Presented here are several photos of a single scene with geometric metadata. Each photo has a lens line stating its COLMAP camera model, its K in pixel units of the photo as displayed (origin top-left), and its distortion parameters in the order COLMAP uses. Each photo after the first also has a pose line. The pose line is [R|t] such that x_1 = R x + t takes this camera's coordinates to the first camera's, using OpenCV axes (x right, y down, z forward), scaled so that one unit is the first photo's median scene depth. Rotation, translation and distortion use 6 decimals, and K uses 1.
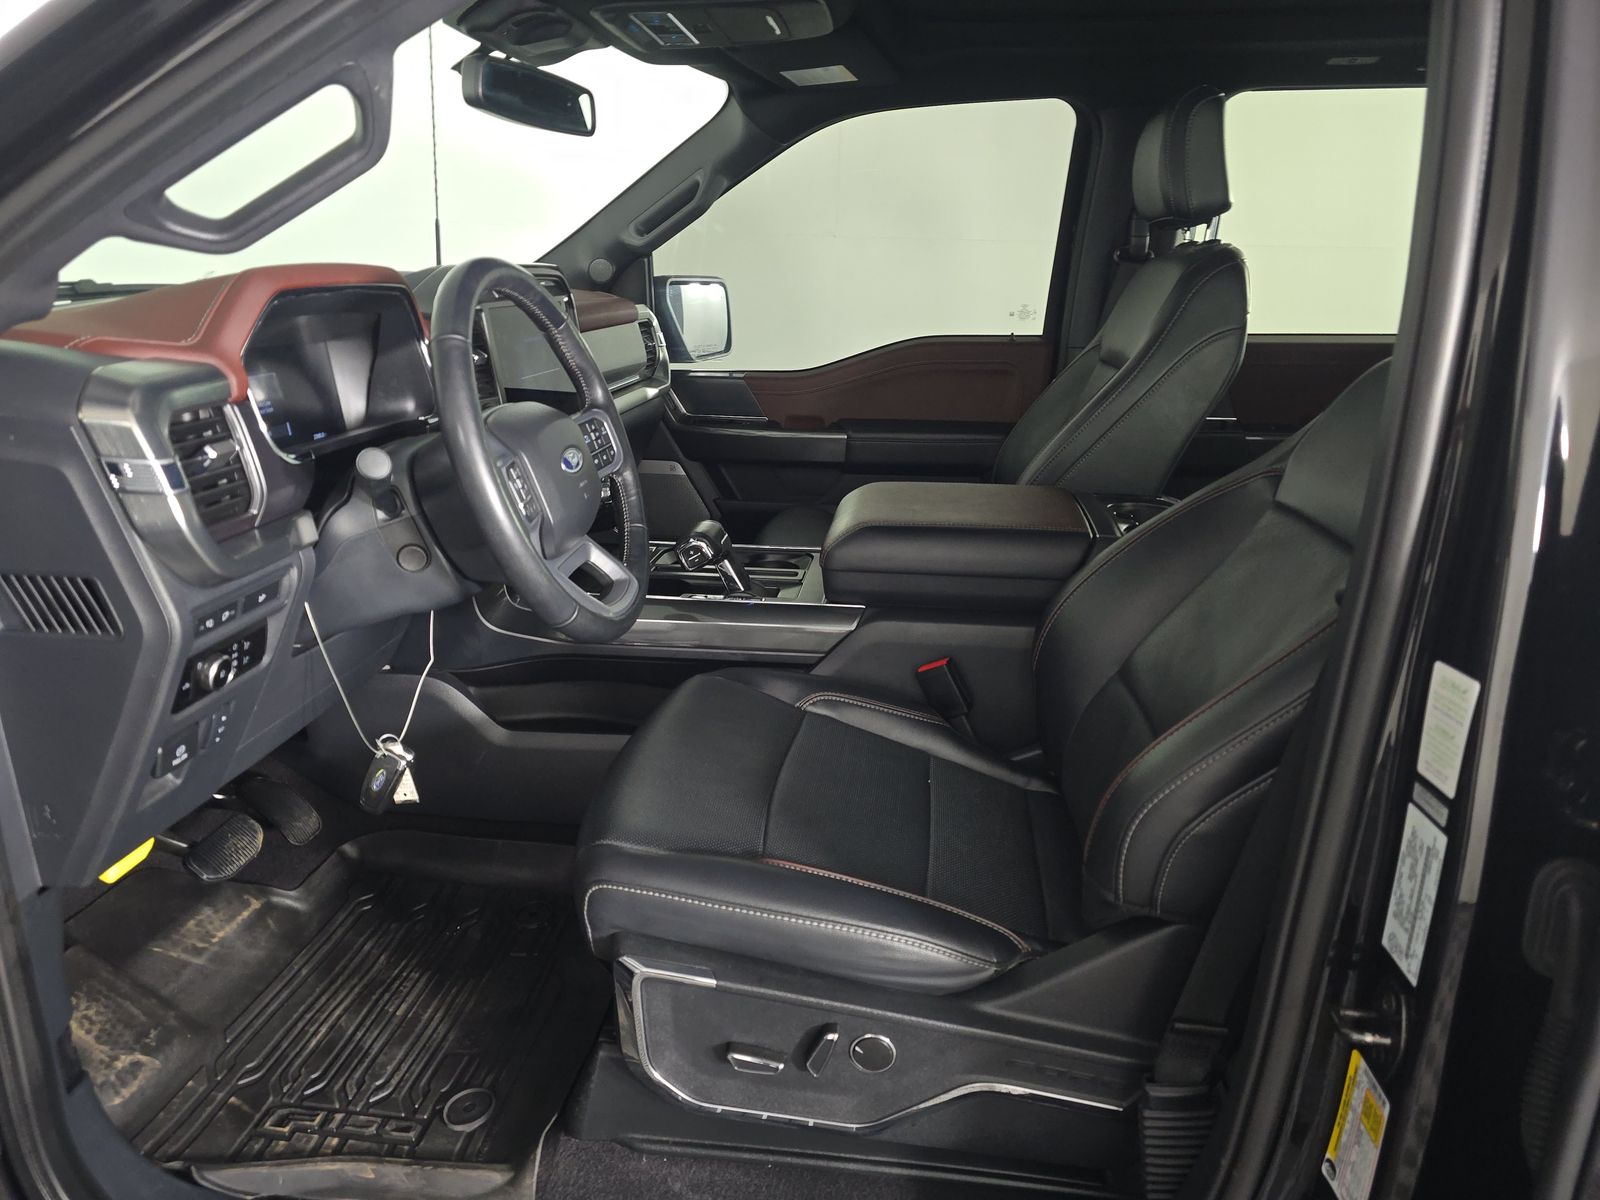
lens RADIAL K [[1056.1, 0, 768.3], [0, 1056.1, 615.6], [0, 0, 1]] dist [0.054259, -0.055060]
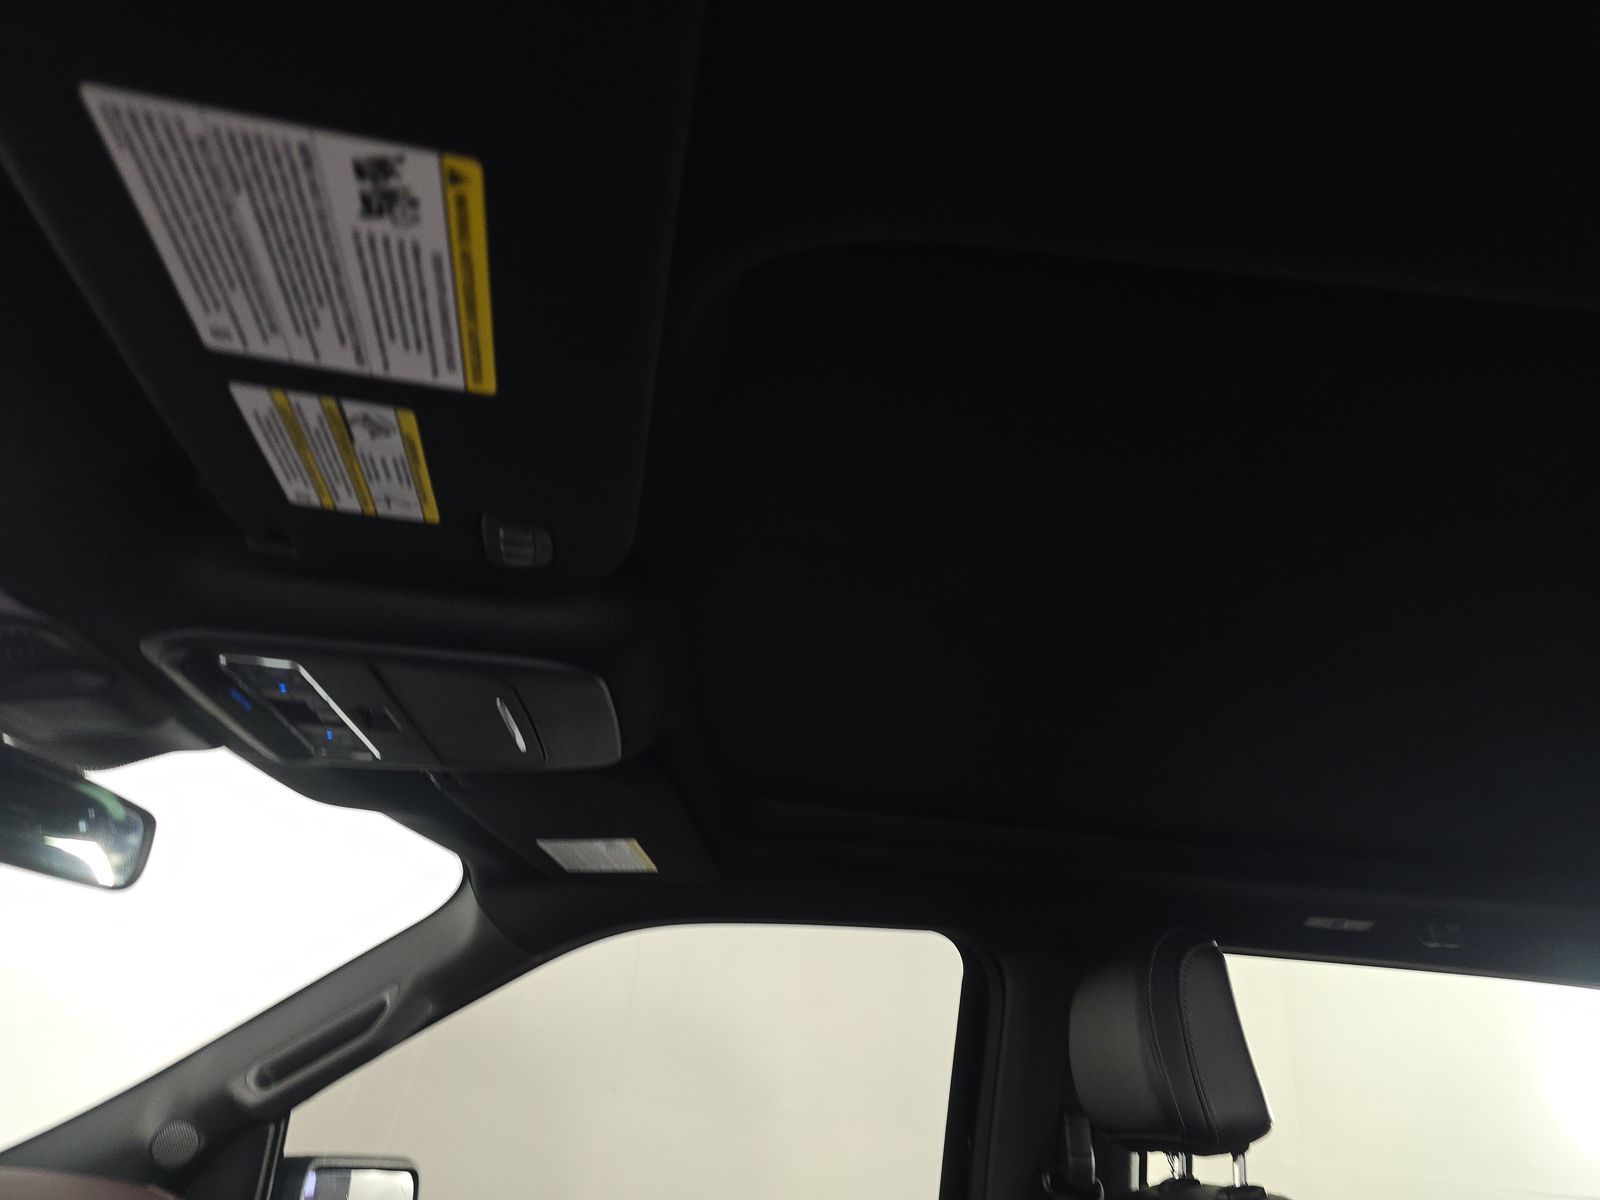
lens RADIAL K [[1056.1, 0, 768.3], [0, 1056.1, 615.6], [0, 0, 1]] dist [0.054259, -0.055060]
pose [[0.980325, 0.141201, 0.137930, 0.038656], [-0.007369, 0.724464, -0.689273, -0.165140], [-0.197252, 0.674696, 0.711251, 0.412791]]
